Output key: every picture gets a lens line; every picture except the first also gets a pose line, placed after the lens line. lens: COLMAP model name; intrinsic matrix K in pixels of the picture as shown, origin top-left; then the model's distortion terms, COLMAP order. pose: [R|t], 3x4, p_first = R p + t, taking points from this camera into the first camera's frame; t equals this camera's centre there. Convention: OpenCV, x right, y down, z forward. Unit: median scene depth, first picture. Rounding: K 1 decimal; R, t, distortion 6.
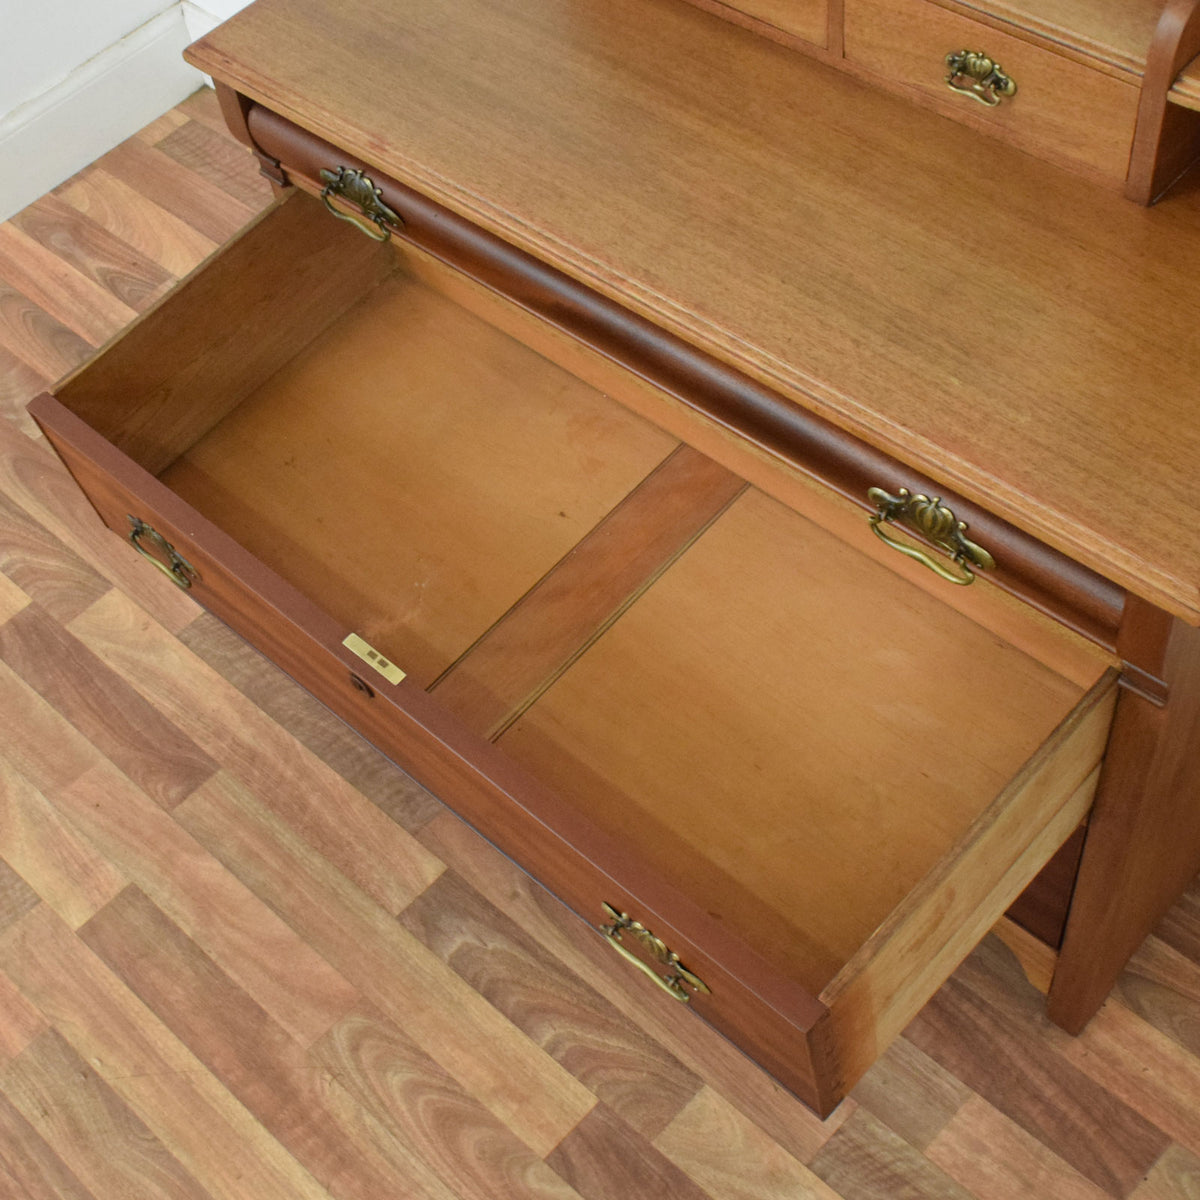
lens RADIAL K [[1791.3, 0, 504.3], [0, 1791.3, 624.2], [0, 0, 1]] dist [-0.015594, 0.000000]
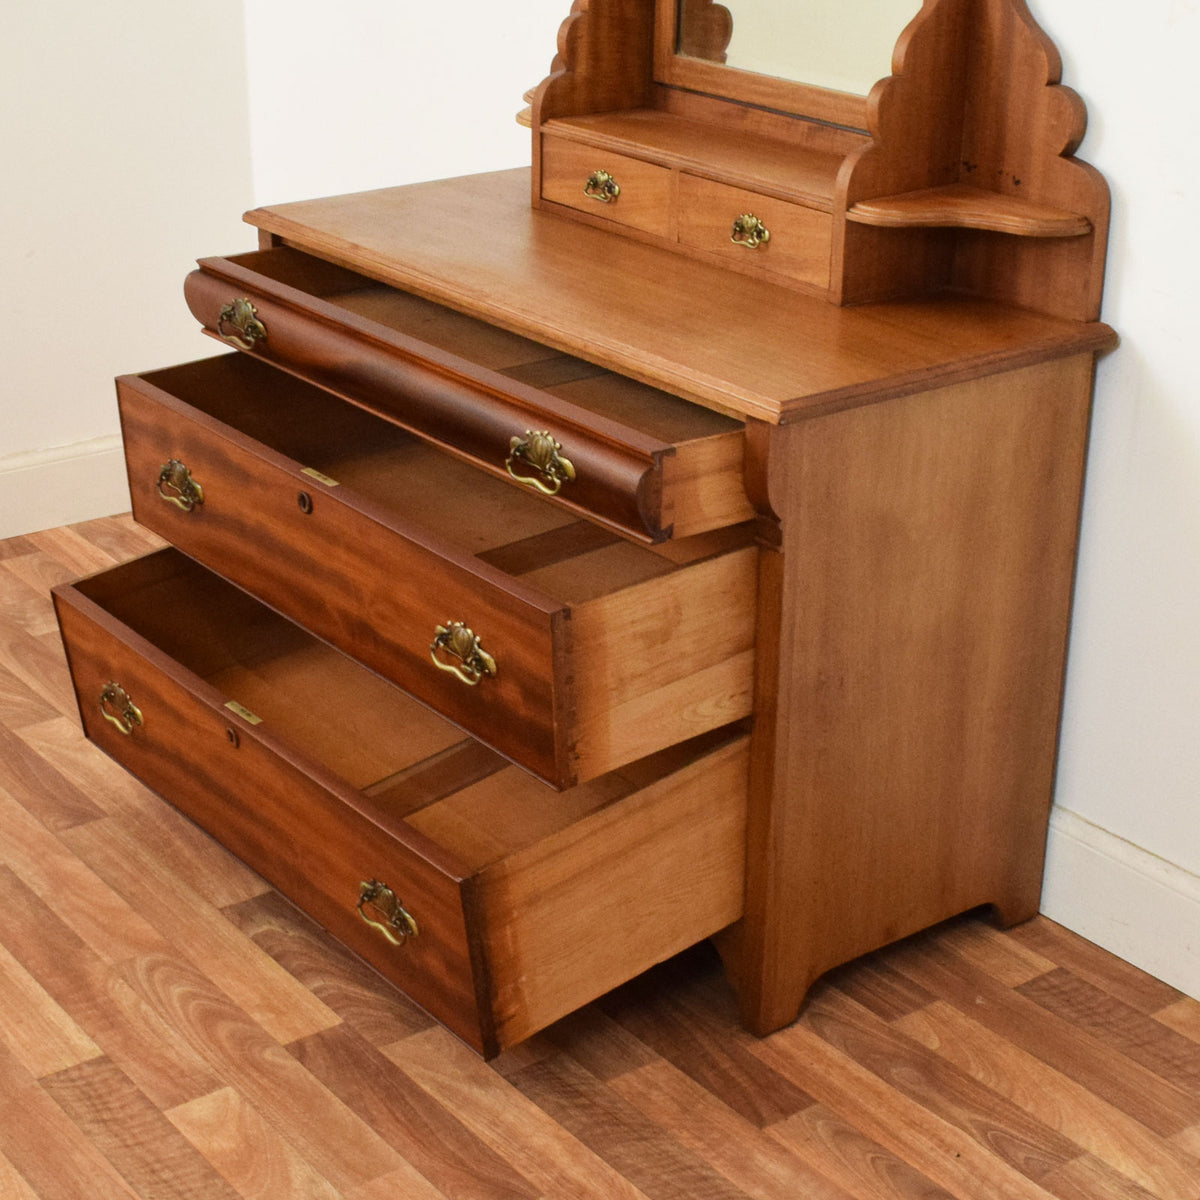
lens RADIAL K [[2233.5, 0, 548.4], [0, 2233.5, 661.6], [0, 0, 1]] dist [-0.028440, 0.000000]
pose [[0.977234, 0.194775, -0.084121, 0.290262], [-0.211338, 0.858687, -0.466897, 0.802692], [-0.018706, 0.474046, 0.880301, -0.412042]]
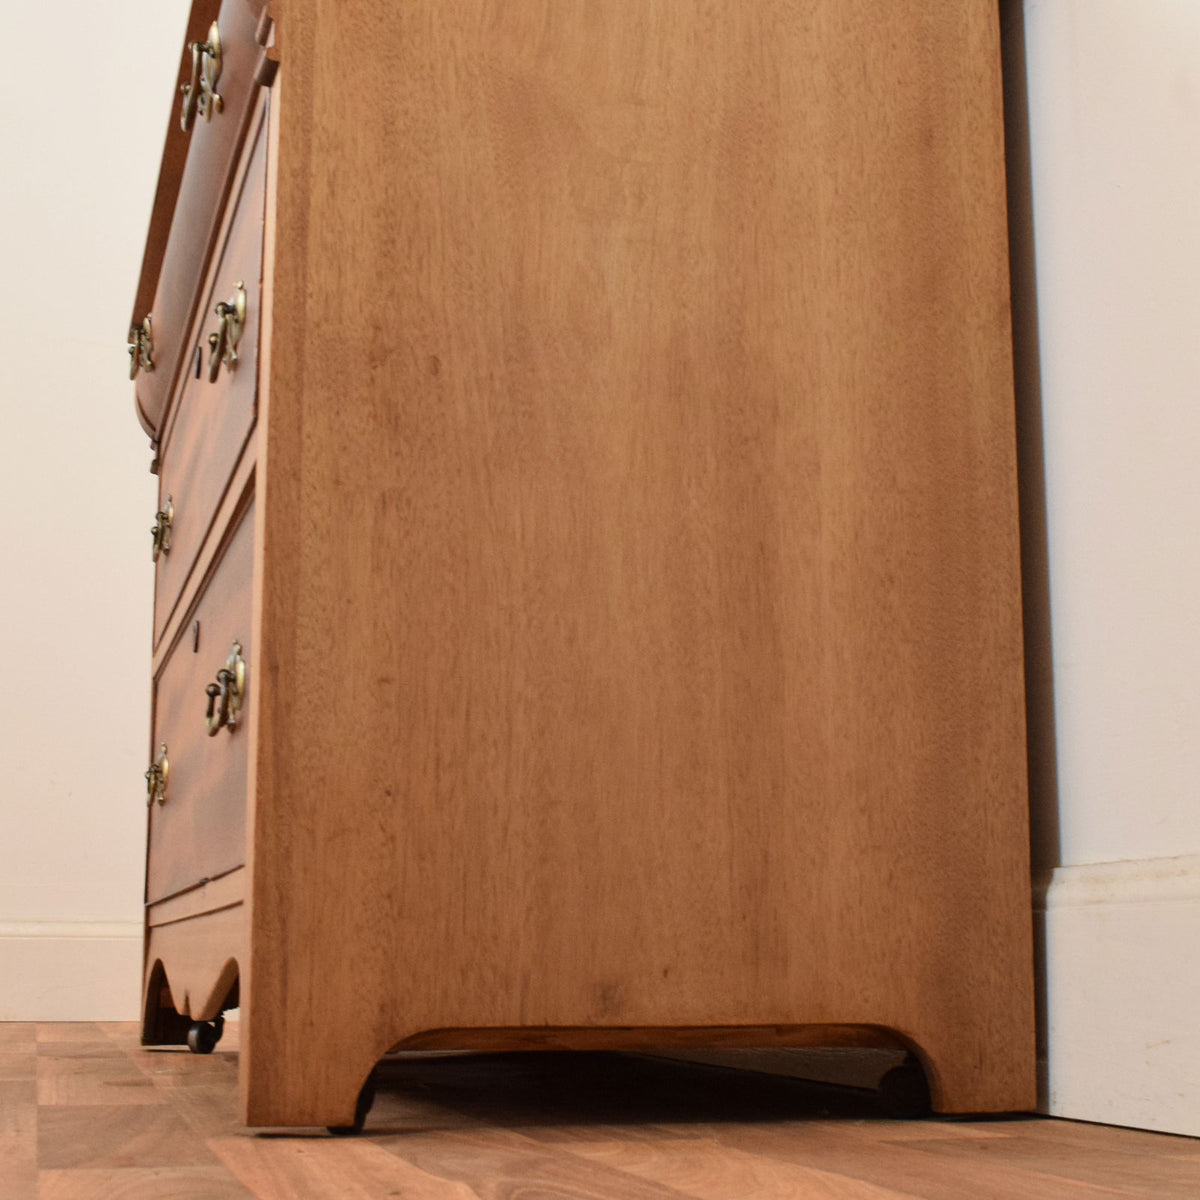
lens RADIAL K [[2003.9, 0, 592.0], [0, 2003.9, 601.5], [0, 0, 1]] dist [-0.026655, 0.000000]
pose [[0.859710, 0.065425, -0.506576, 0.772967], [-0.471315, 0.483883, -0.737373, 0.601614], [0.196880, 0.872684, 0.446835, 0.693194]]
